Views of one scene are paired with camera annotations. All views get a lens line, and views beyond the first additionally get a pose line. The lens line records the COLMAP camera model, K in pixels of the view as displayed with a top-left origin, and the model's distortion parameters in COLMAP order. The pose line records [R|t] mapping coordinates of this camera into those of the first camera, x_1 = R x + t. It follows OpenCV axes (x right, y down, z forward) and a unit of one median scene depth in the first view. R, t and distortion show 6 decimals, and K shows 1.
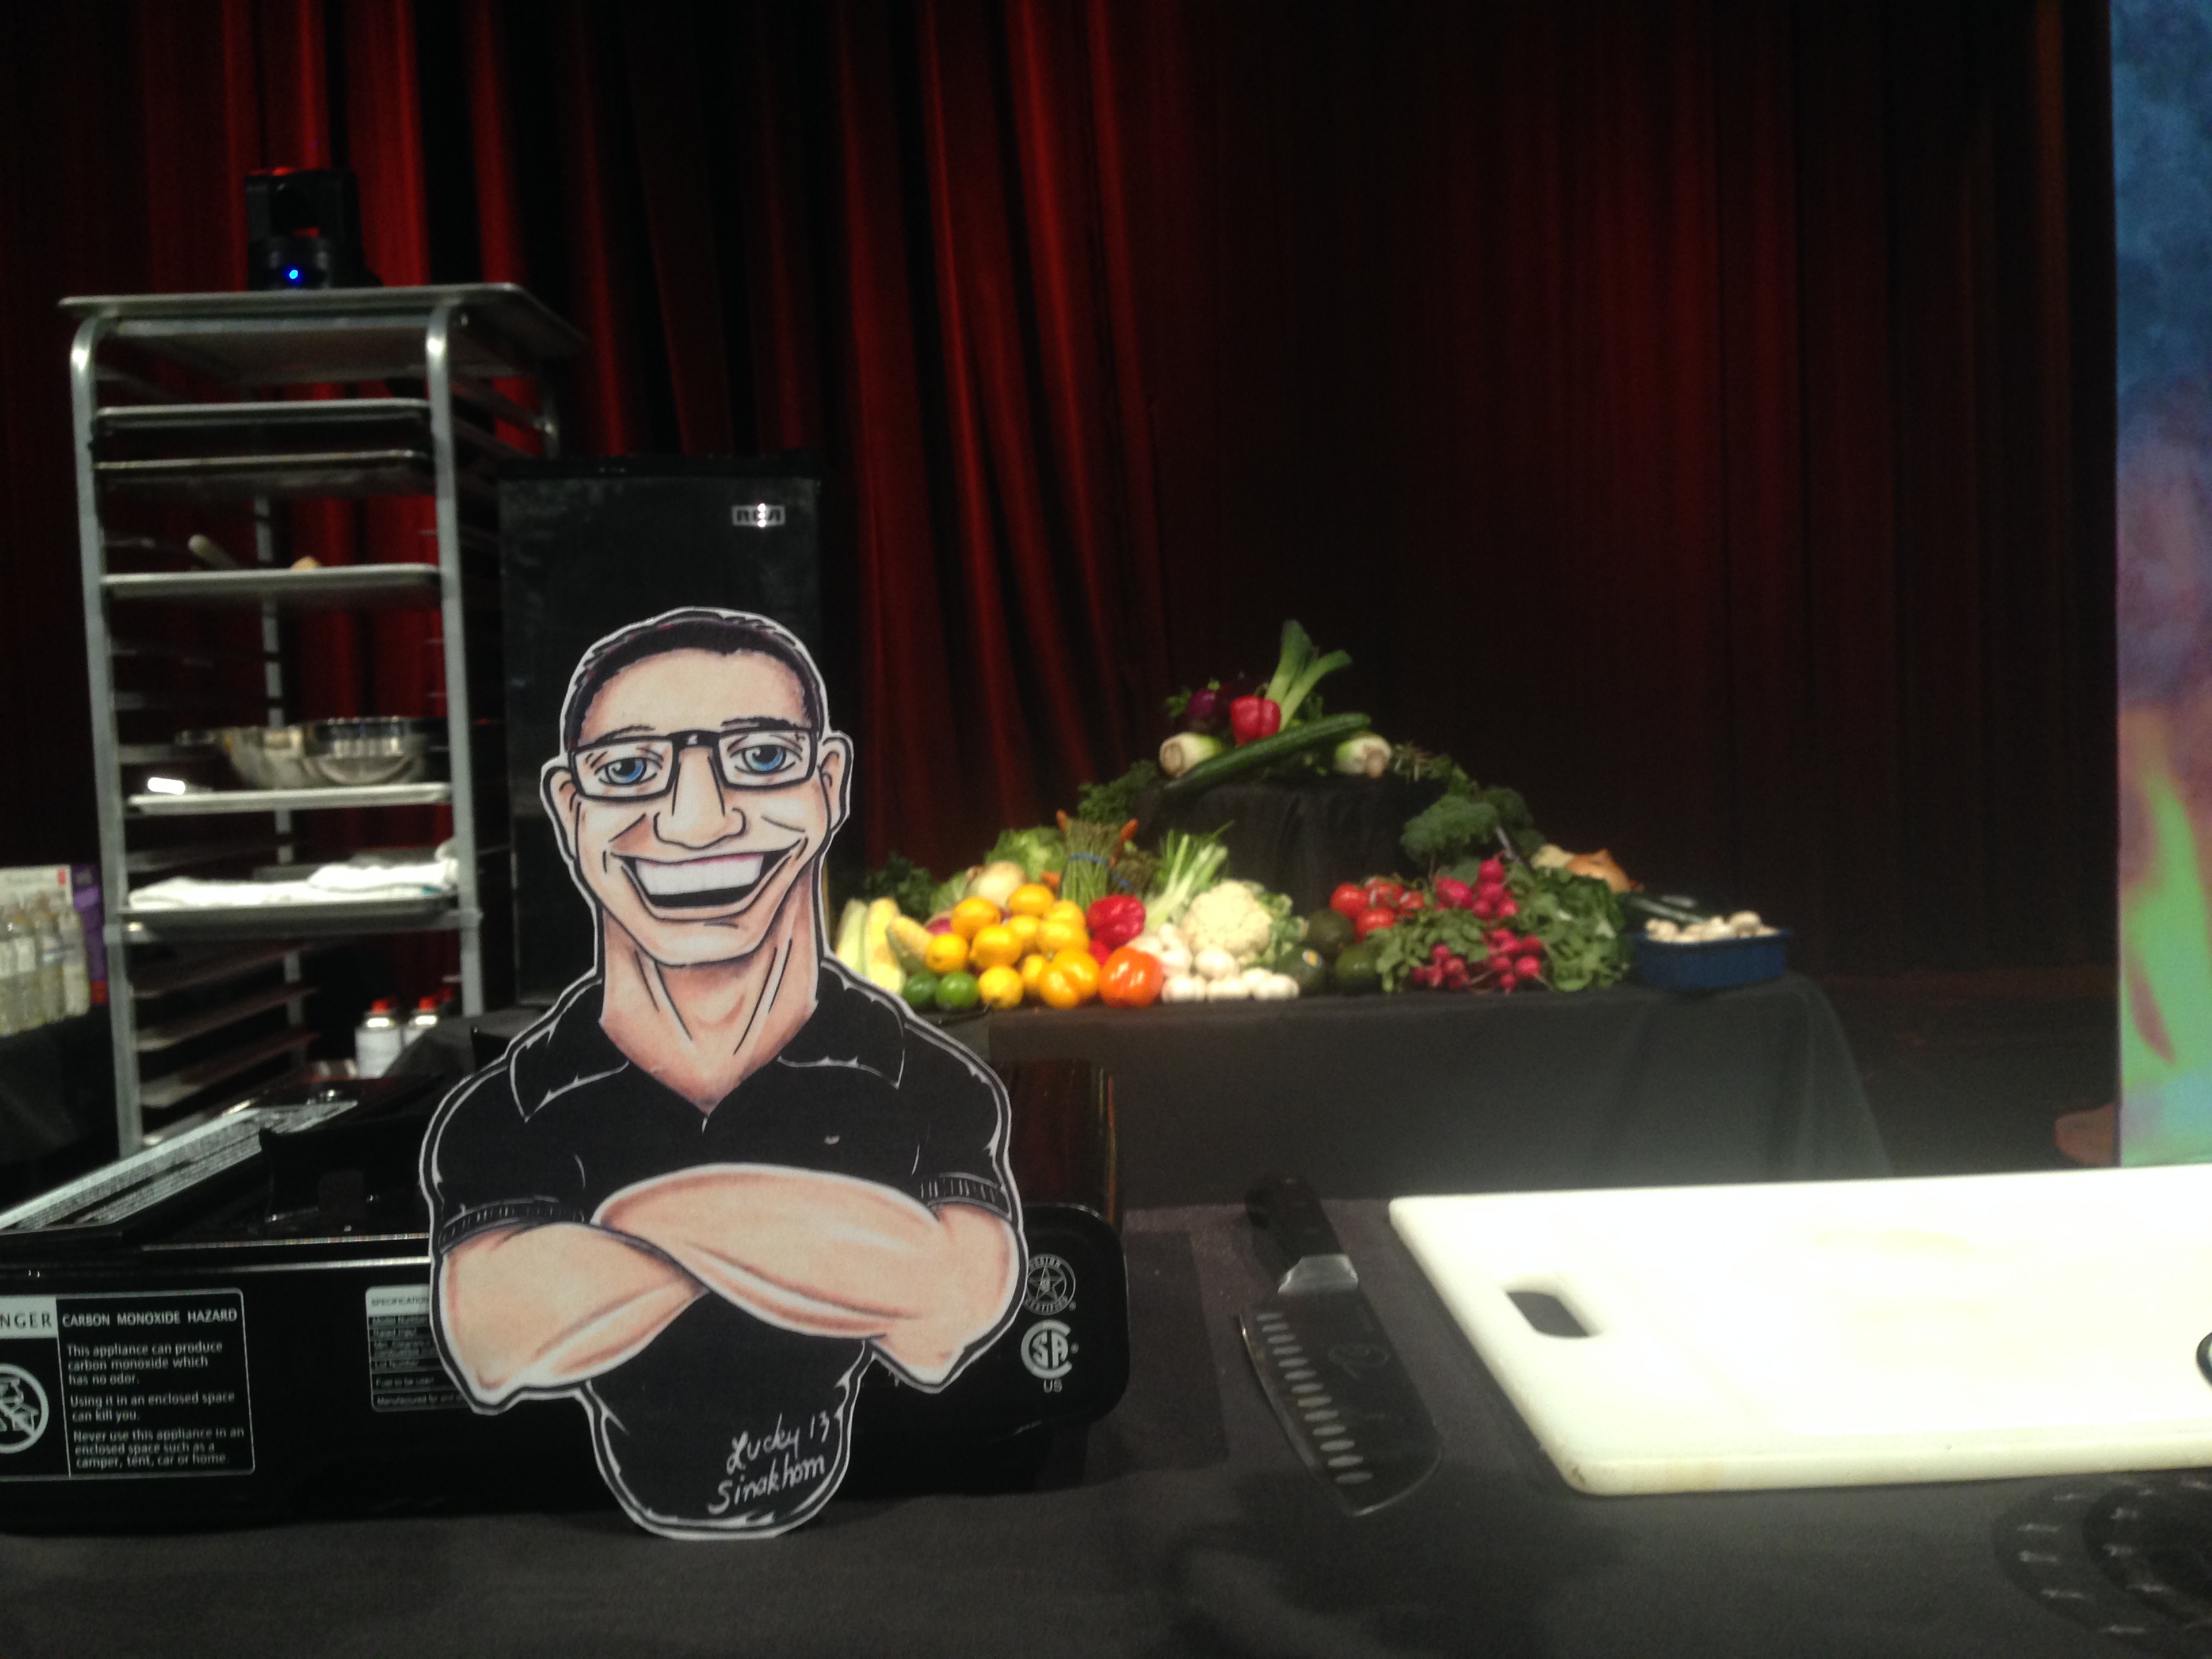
lens RADIAL K [[2034.1, 0, 1087.9], [0, 2034.1, 850.5], [0, 0, 1]] dist [0.075137, -0.084447]
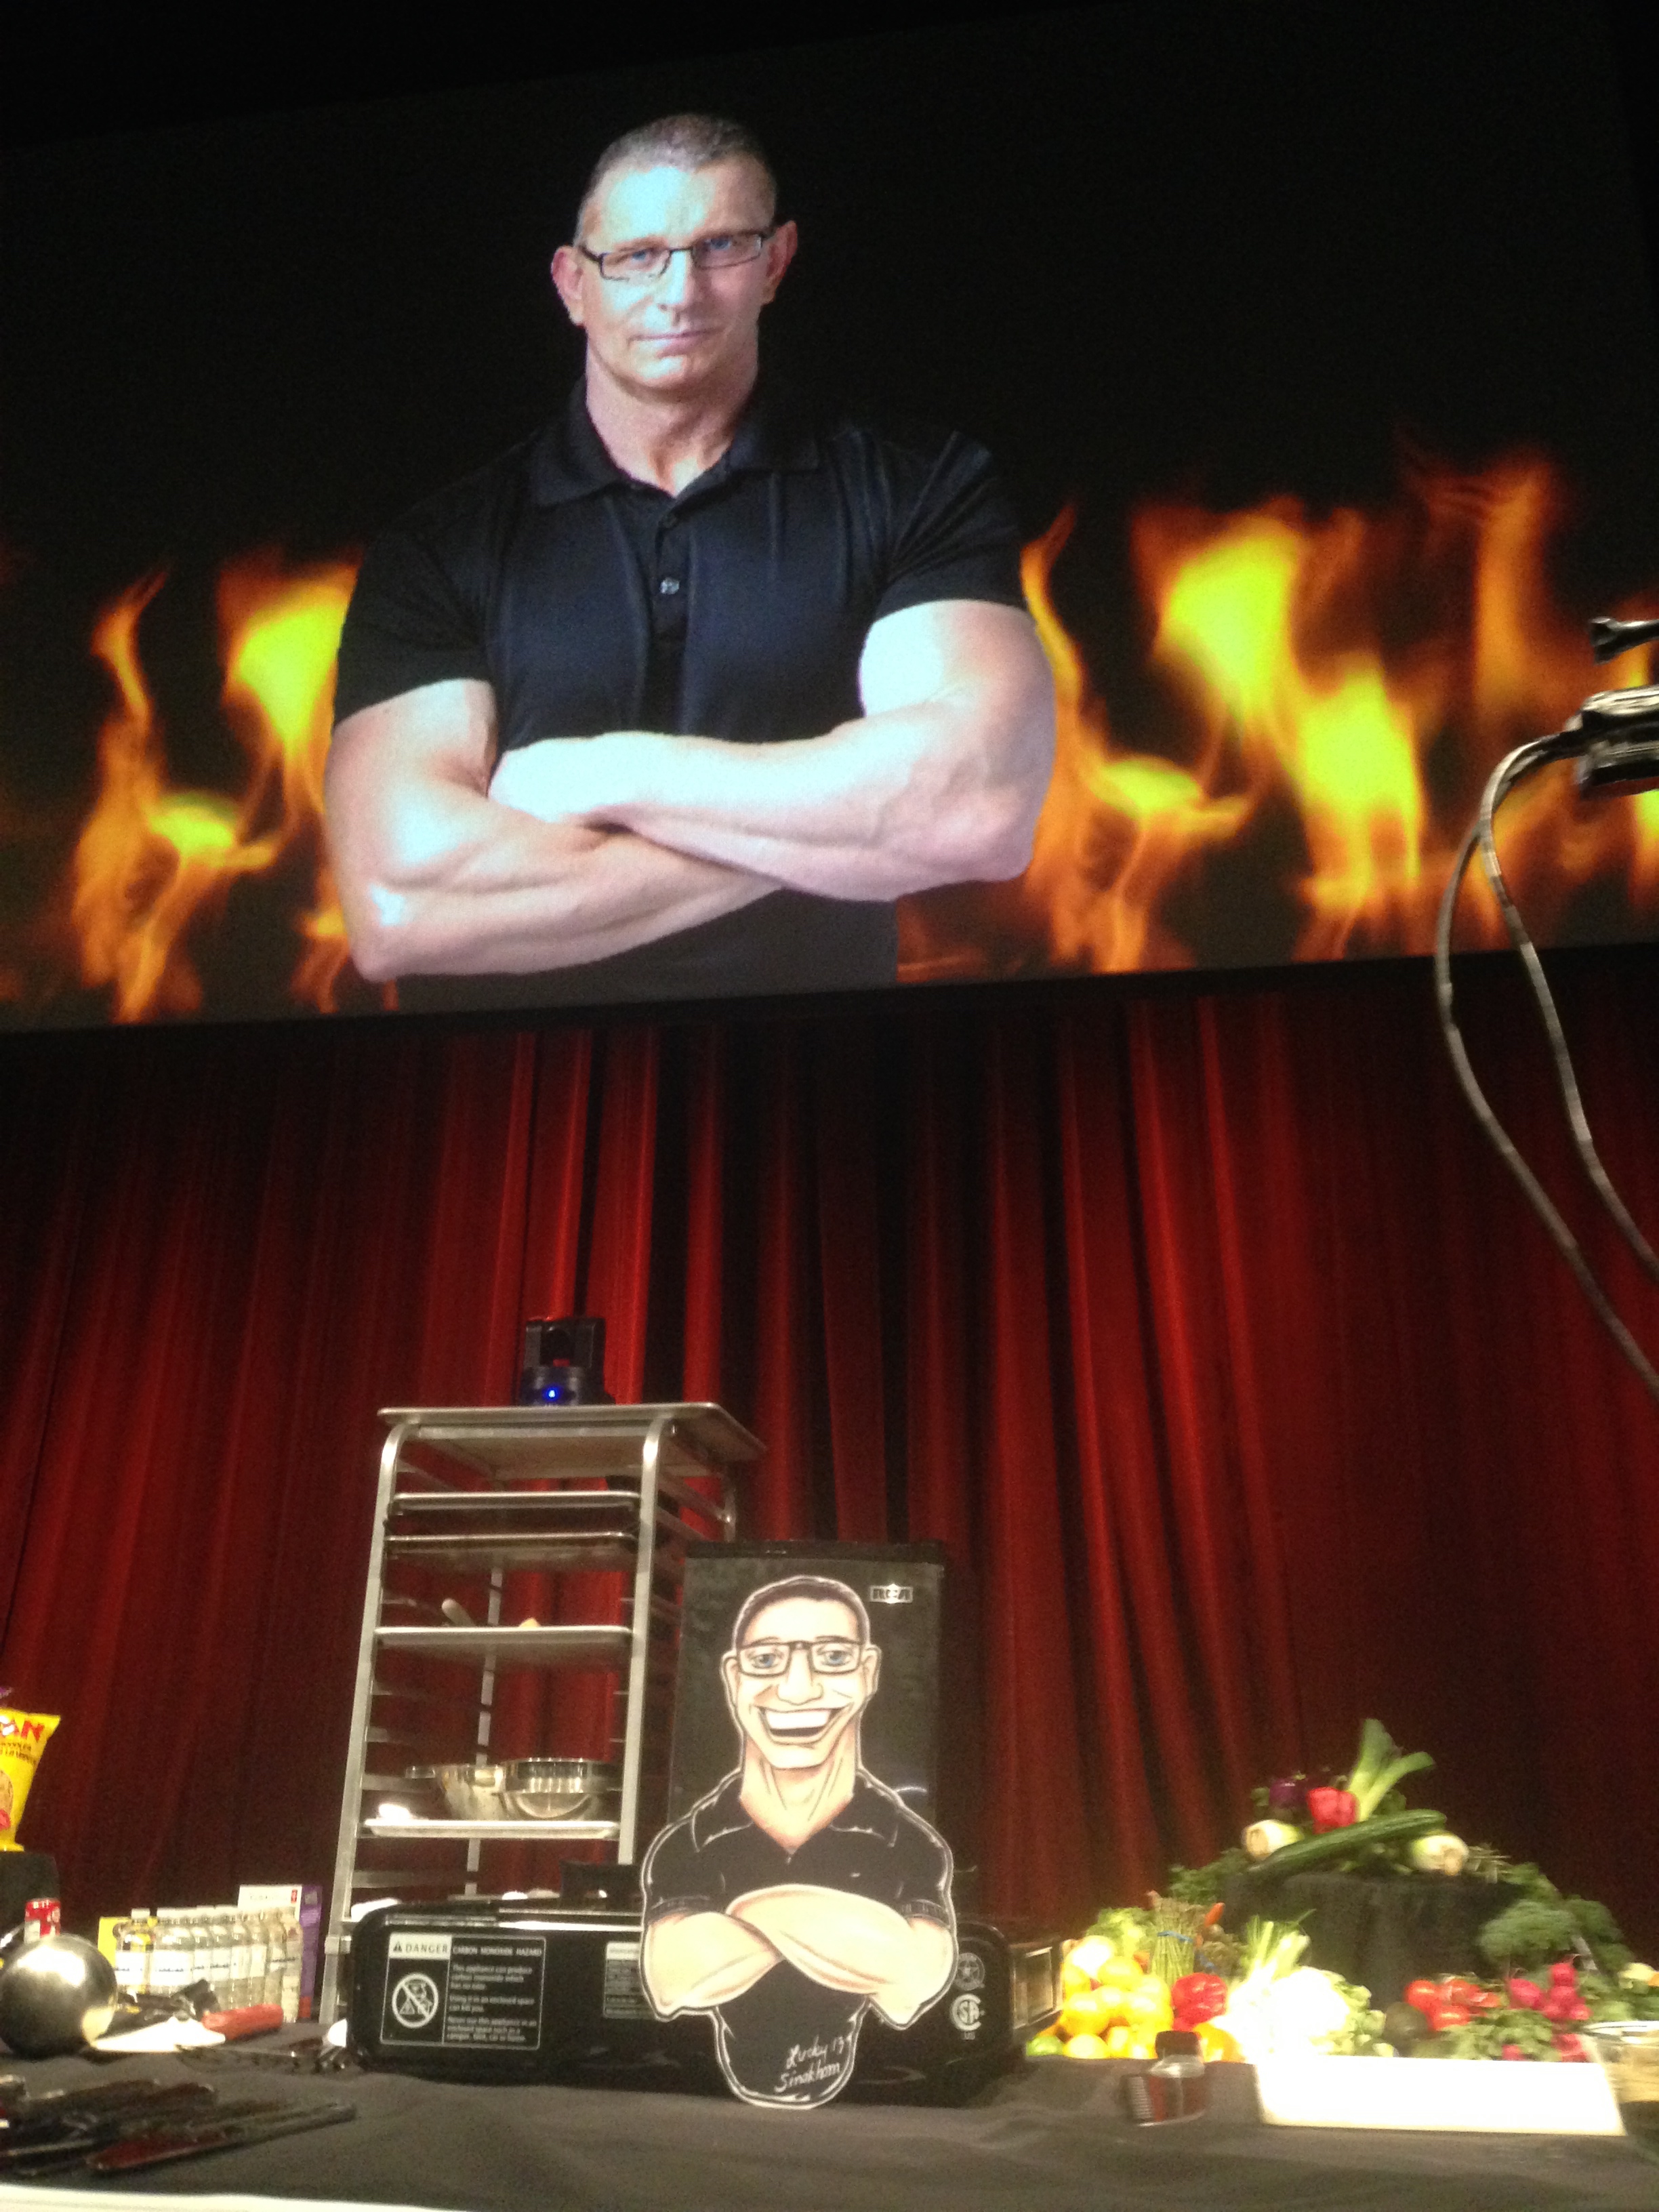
lens RADIAL K [[2034.1, 0, 818.9], [0, 2034.1, 1017.9], [0, 0, 1]] dist [0.075137, -0.084447]
pose [[0.978225, -0.019256, -0.206650, 0.238485], [-0.073740, 0.898476, -0.432787, 0.250435], [0.194003, 0.438601, 0.877492, -0.965907]]
